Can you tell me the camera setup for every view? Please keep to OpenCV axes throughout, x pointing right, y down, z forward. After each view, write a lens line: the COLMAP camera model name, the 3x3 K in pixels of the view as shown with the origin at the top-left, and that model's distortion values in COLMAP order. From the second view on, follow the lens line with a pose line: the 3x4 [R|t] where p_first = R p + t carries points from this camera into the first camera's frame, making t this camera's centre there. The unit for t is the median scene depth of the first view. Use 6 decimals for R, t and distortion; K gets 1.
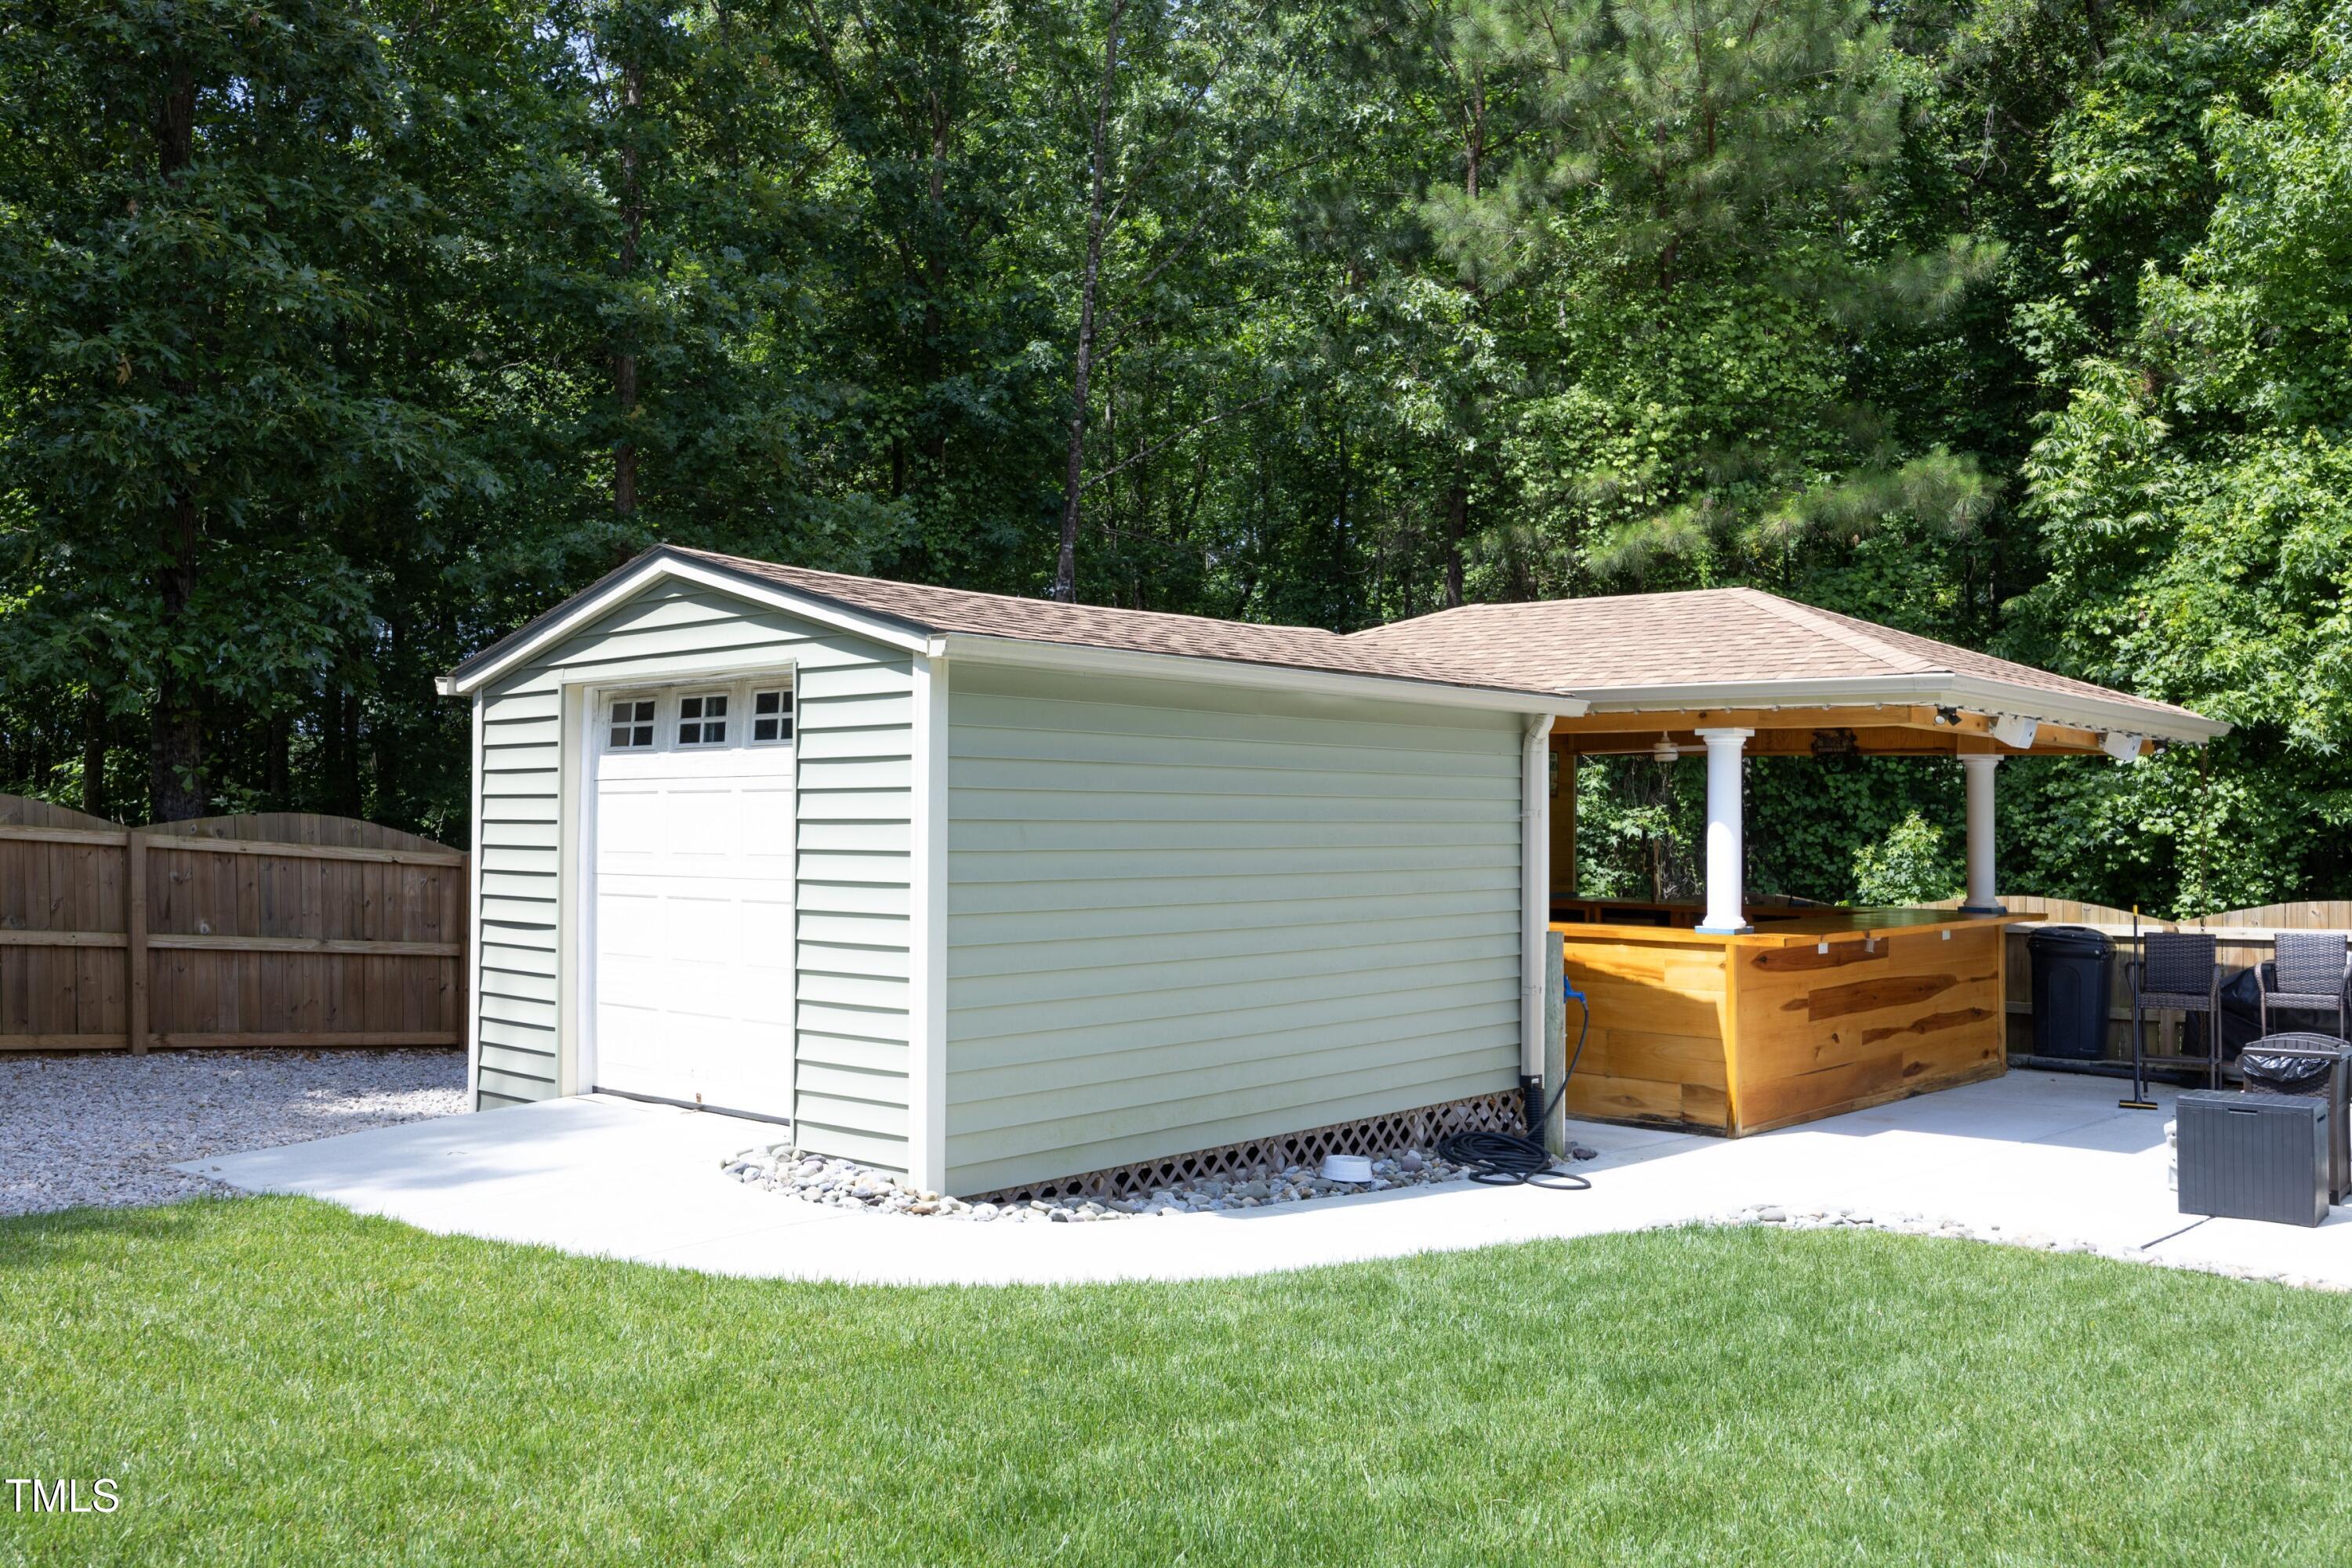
lens RADIAL K [[1734.7, 0, 1176.0], [0, 1734.7, 784.0], [0, 0, 1]] dist [-0.003870, 0.000098]
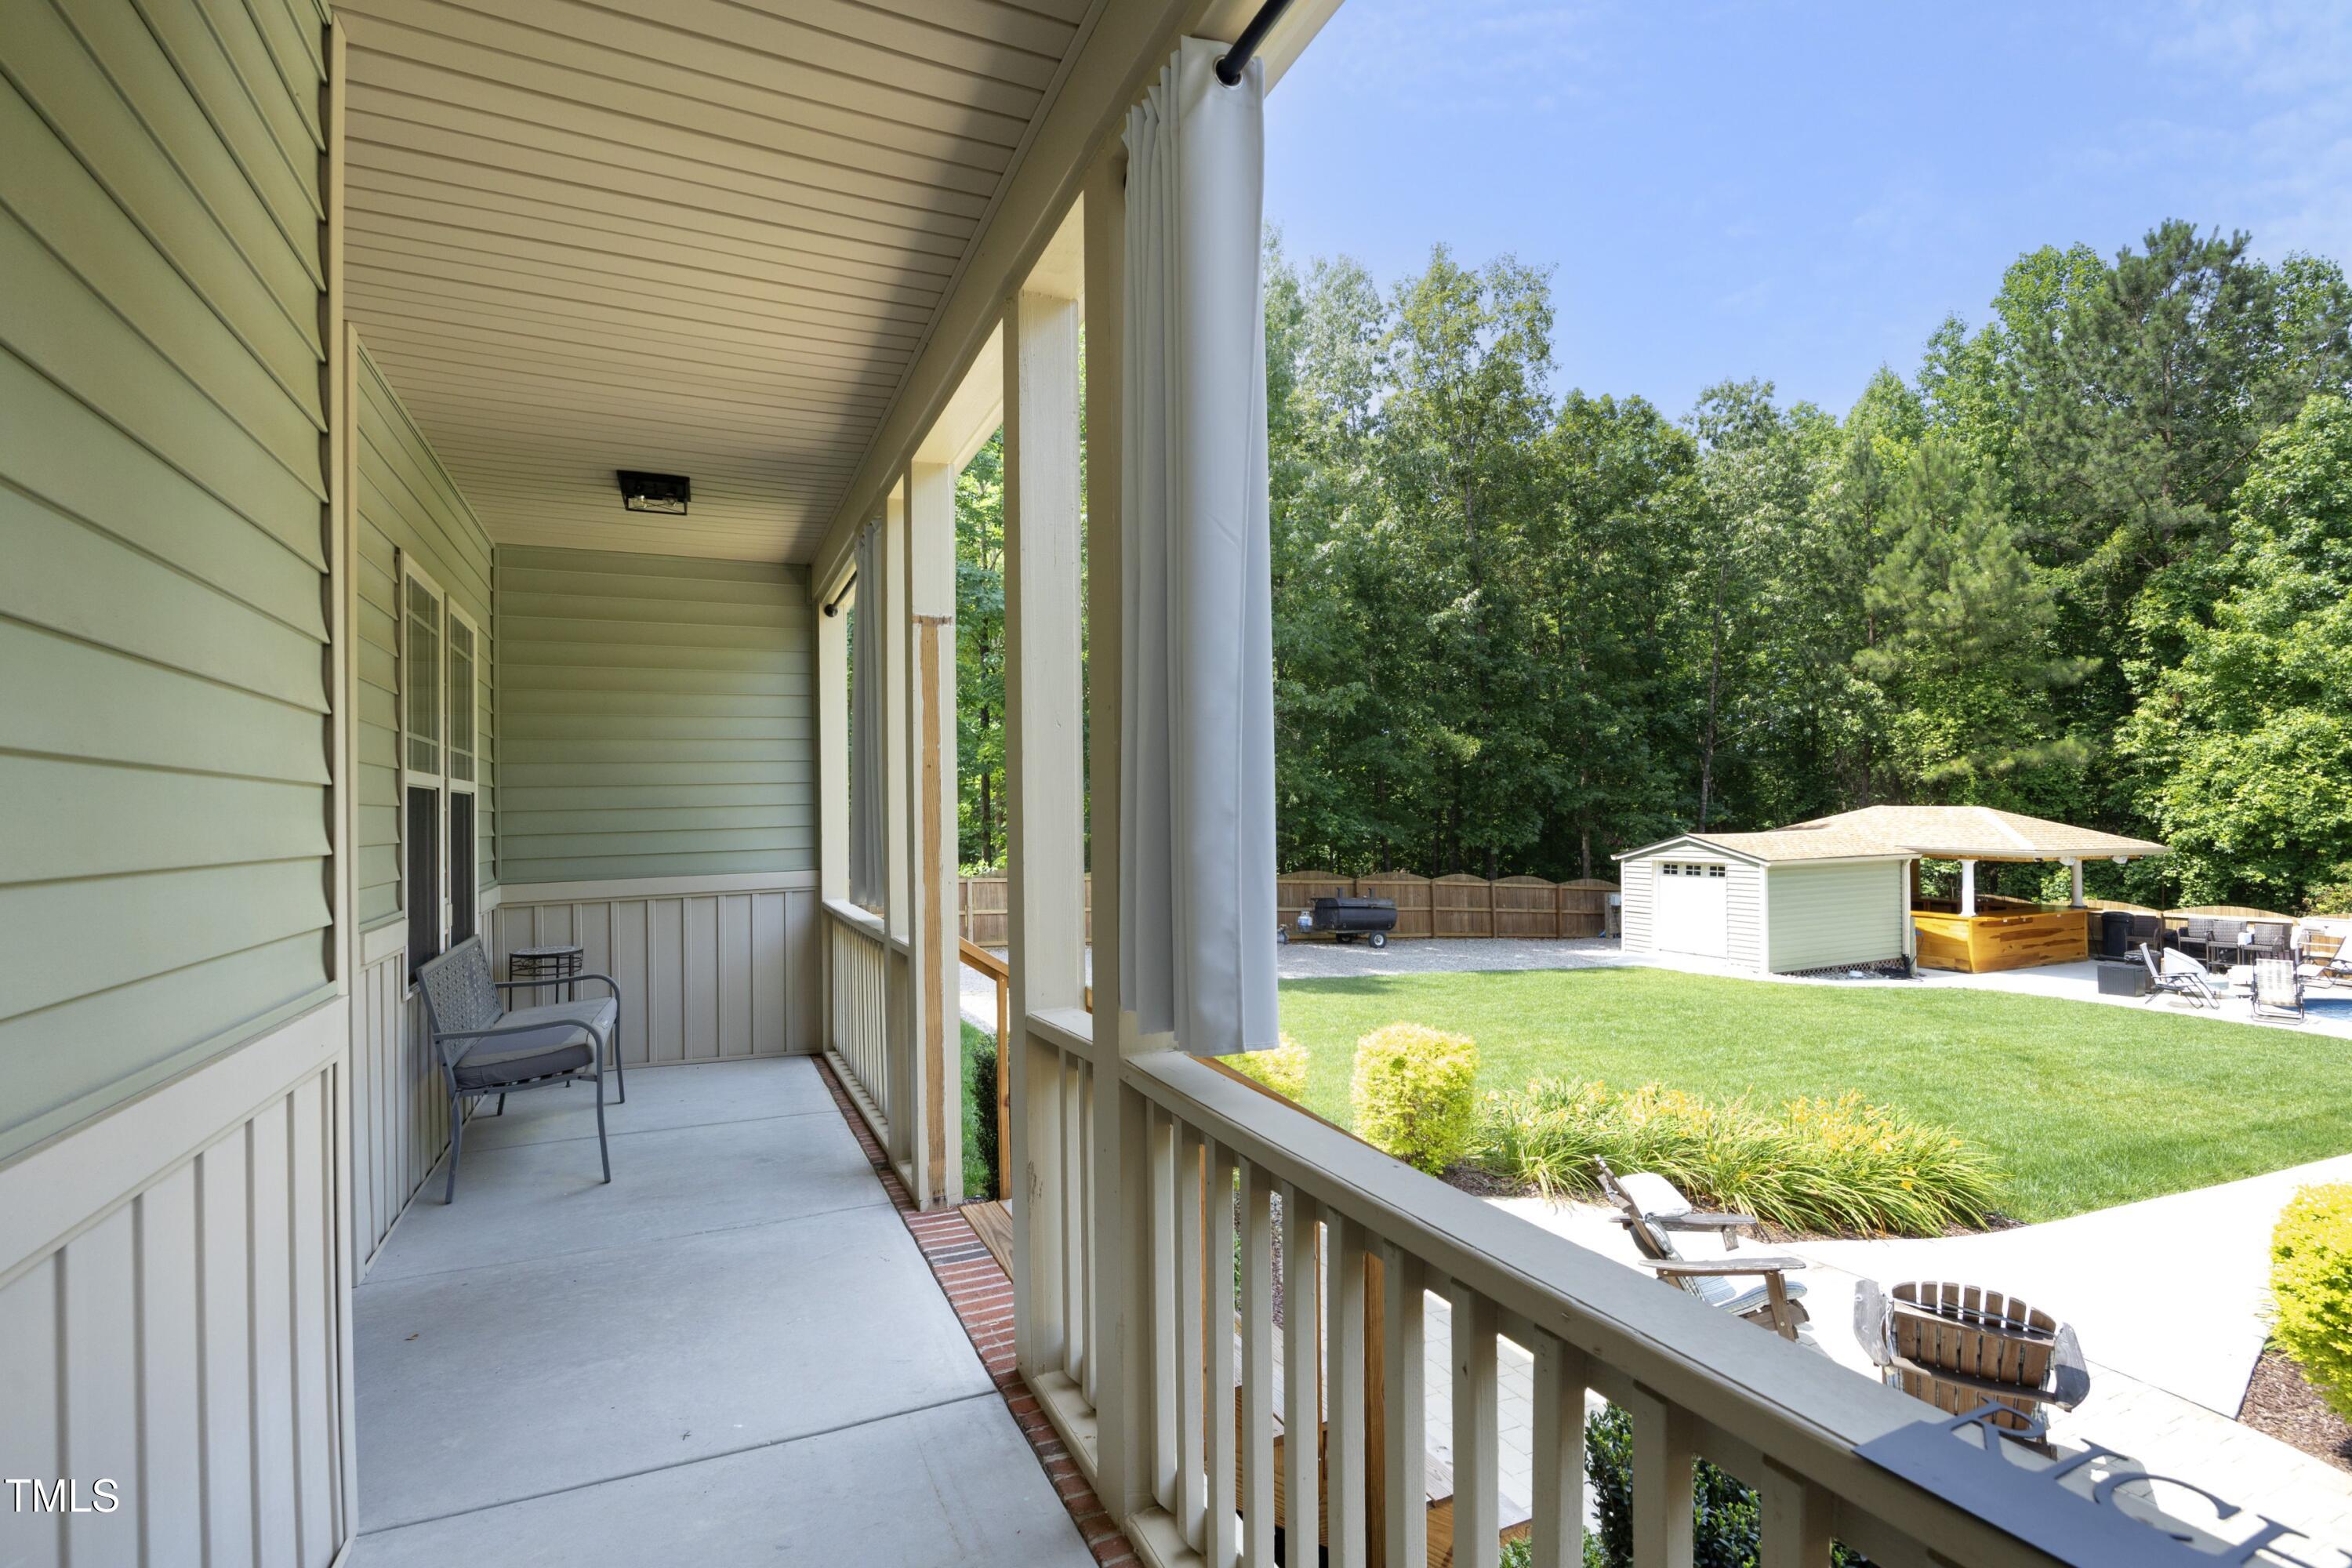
lens RADIAL K [[1101.2, 0, 1176.0], [0, 1101.2, 784.0], [0, 0, 1]] dist [0.001759, 0.000115]
pose [[0.929825, -0.023734, -0.367236, -0.260704], [0.029787, 0.999498, 0.010823, -0.188564], [0.366794, -0.021002, 0.930065, -1.233477]]
